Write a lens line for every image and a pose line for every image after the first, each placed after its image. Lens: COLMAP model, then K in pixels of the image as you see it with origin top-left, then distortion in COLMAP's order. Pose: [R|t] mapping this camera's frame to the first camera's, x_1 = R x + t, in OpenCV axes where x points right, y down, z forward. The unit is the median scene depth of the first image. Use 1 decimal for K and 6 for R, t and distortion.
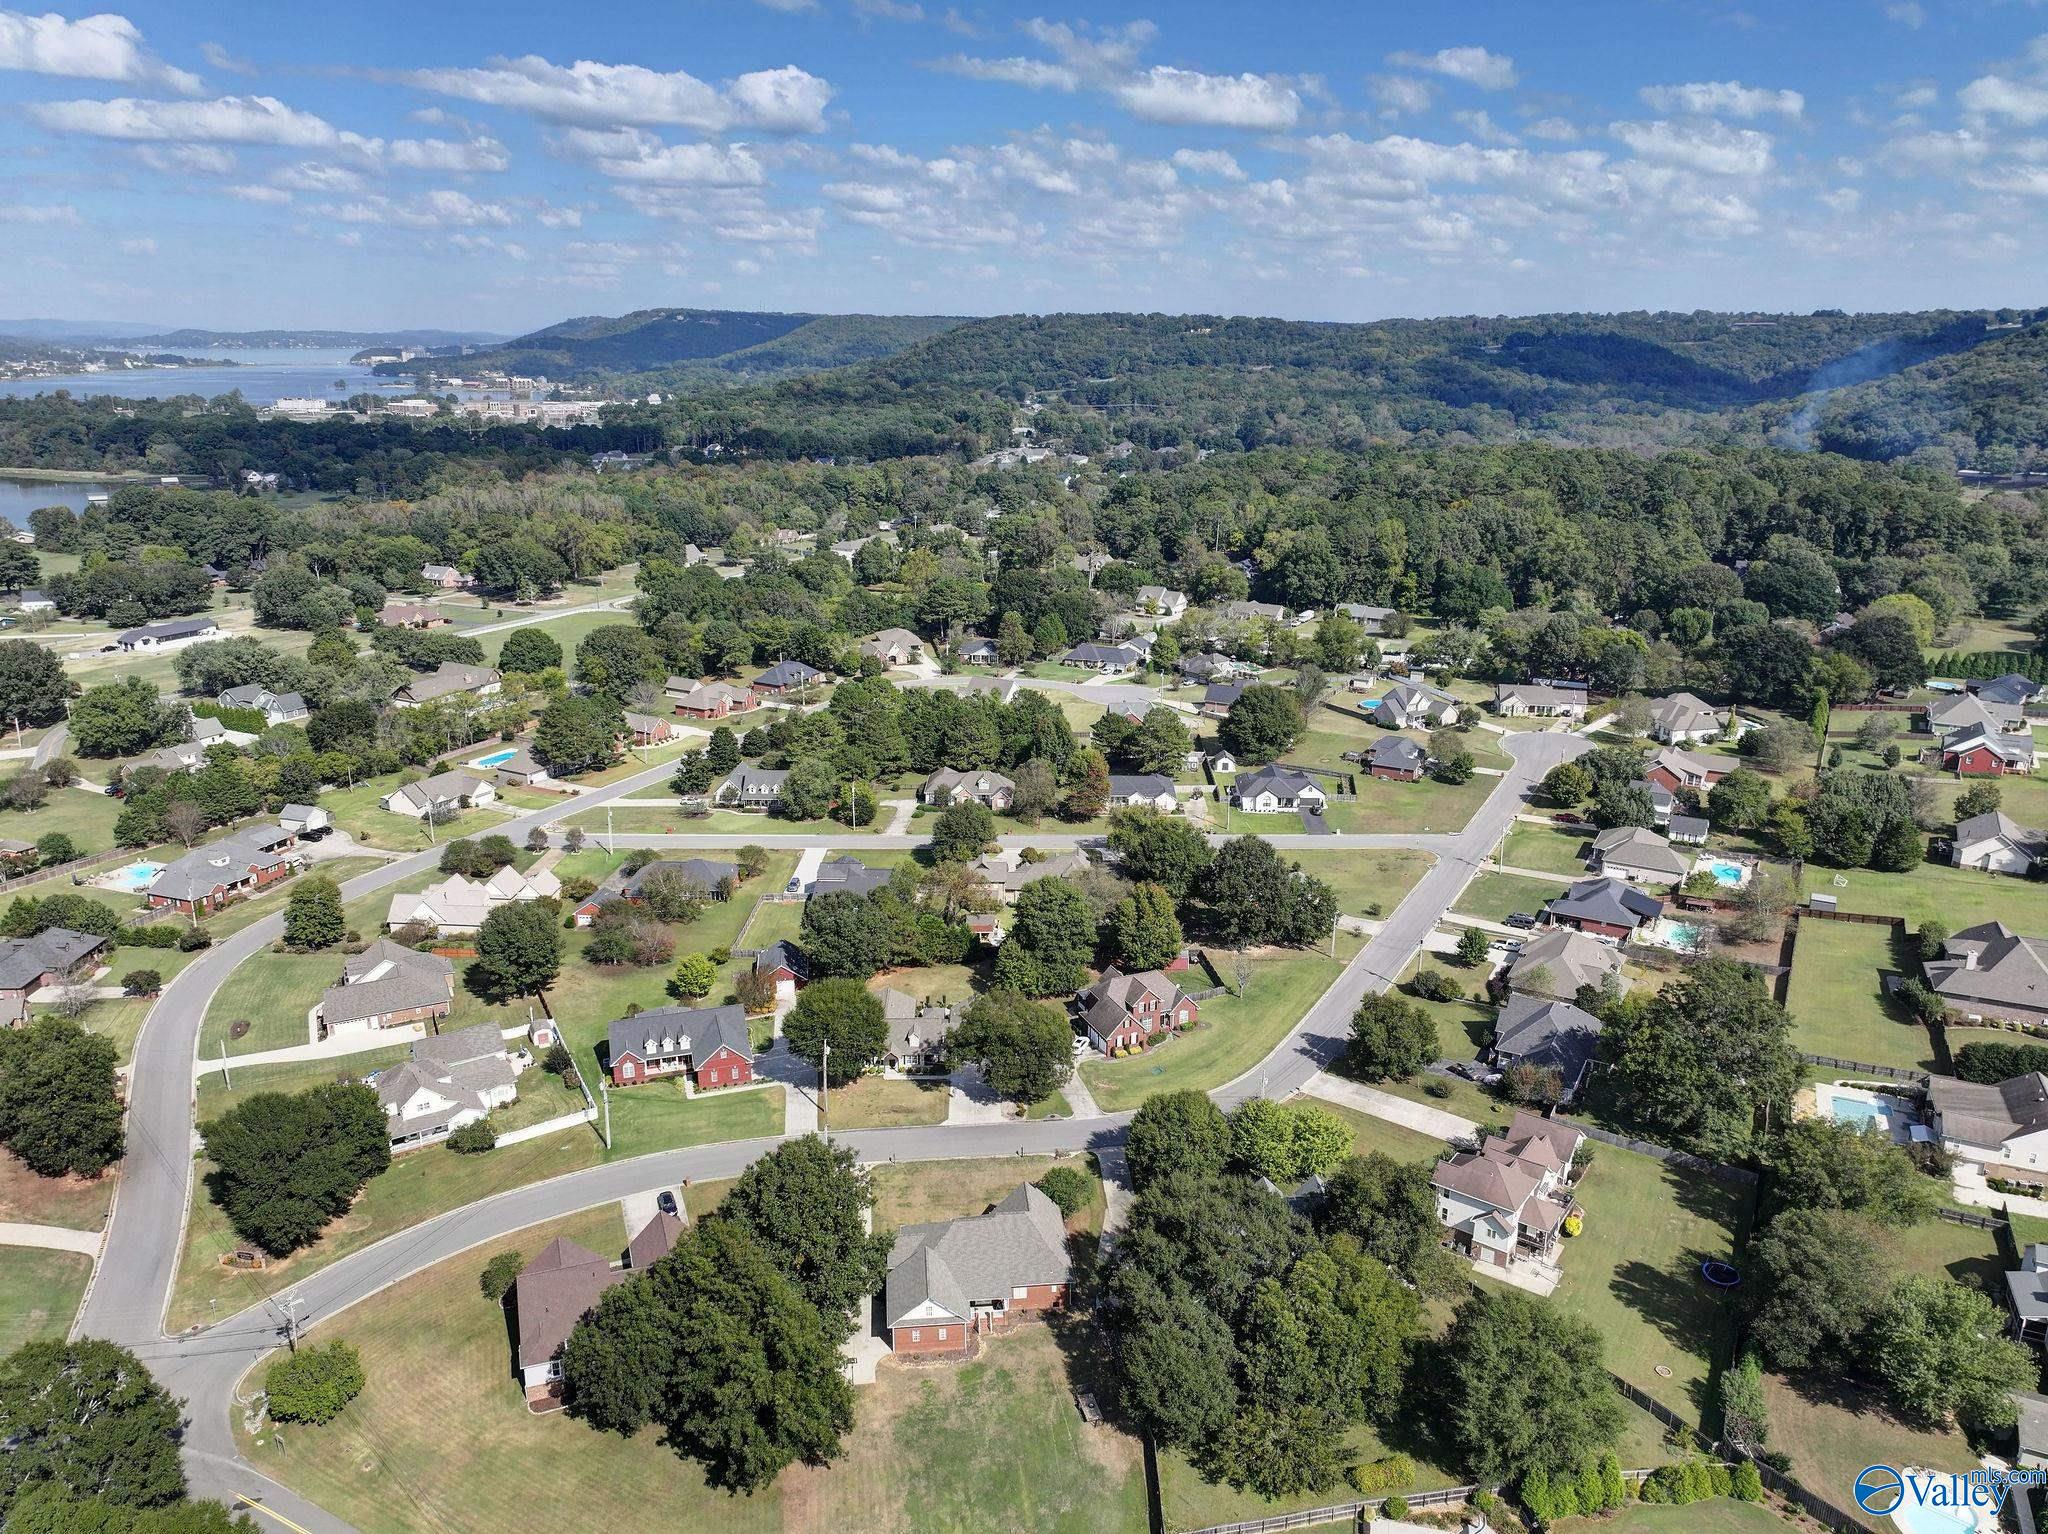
lens RADIAL K [[1449.7, 0, 1029.3], [0, 1449.7, 761.0], [0, 0, 1]] dist [-0.004424, 0.027174]
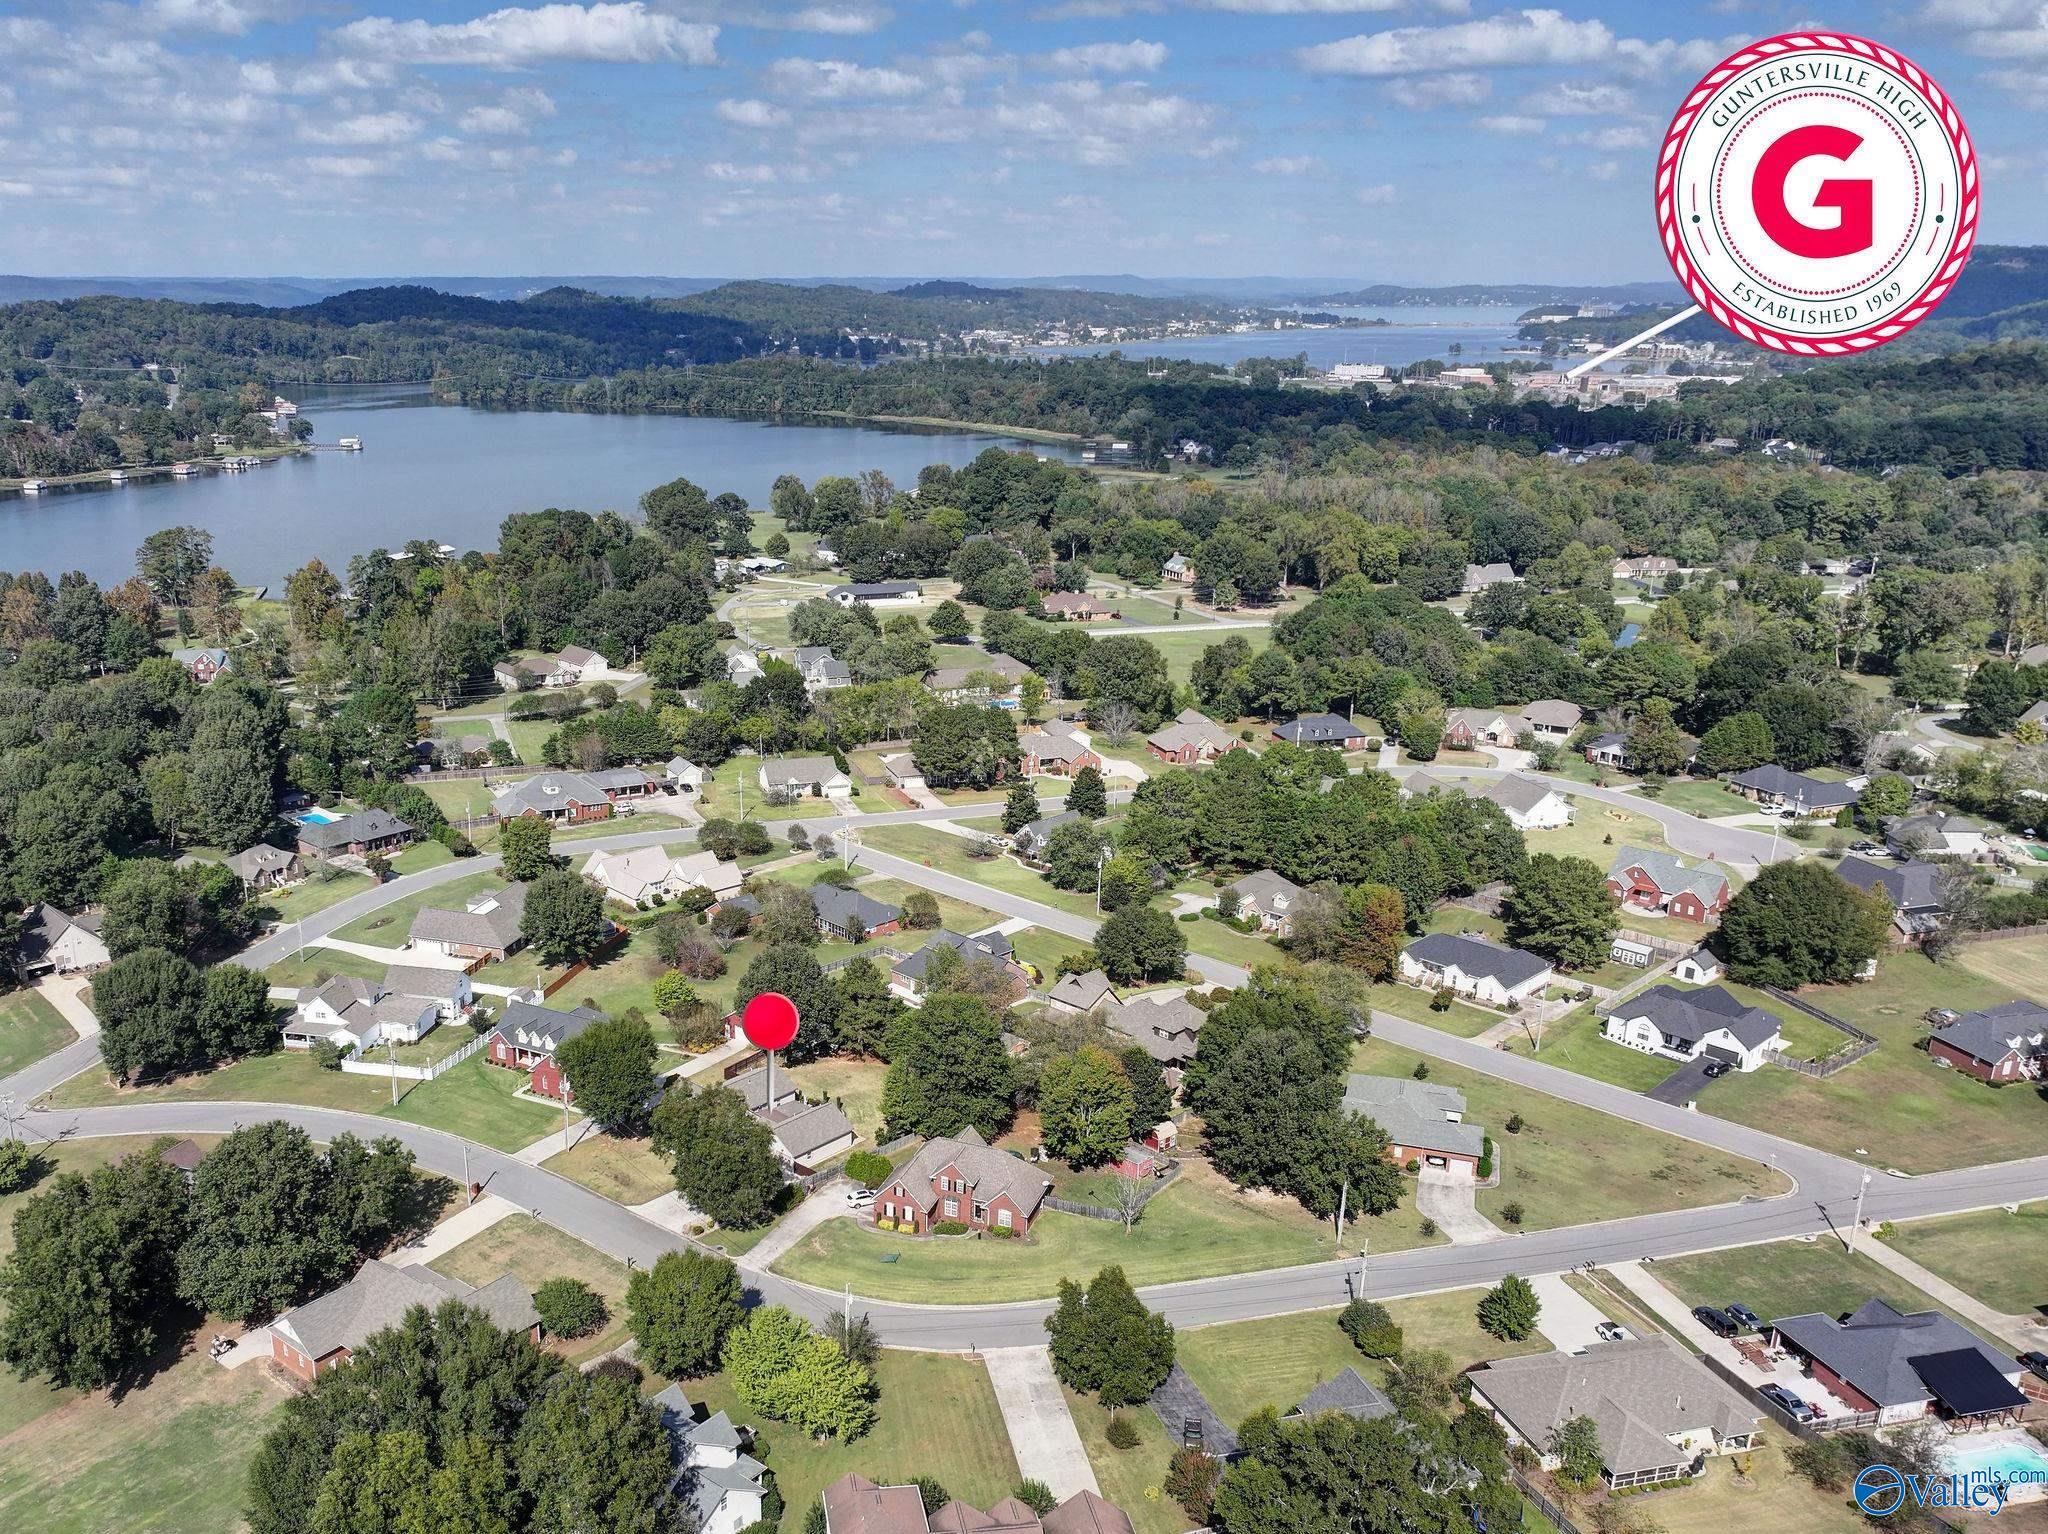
lens RADIAL K [[1948.2, 0, 1024.0], [0, 1948.2, 767.0], [0, 0, 1]] dist [0.006555, 0.073349]
pose [[0.668539, 0.172846, -0.723312, 0.216593], [-0.205041, 0.977758, 0.044136, -0.024769], [0.714852, 0.118802, 0.689110, 0.084800]]
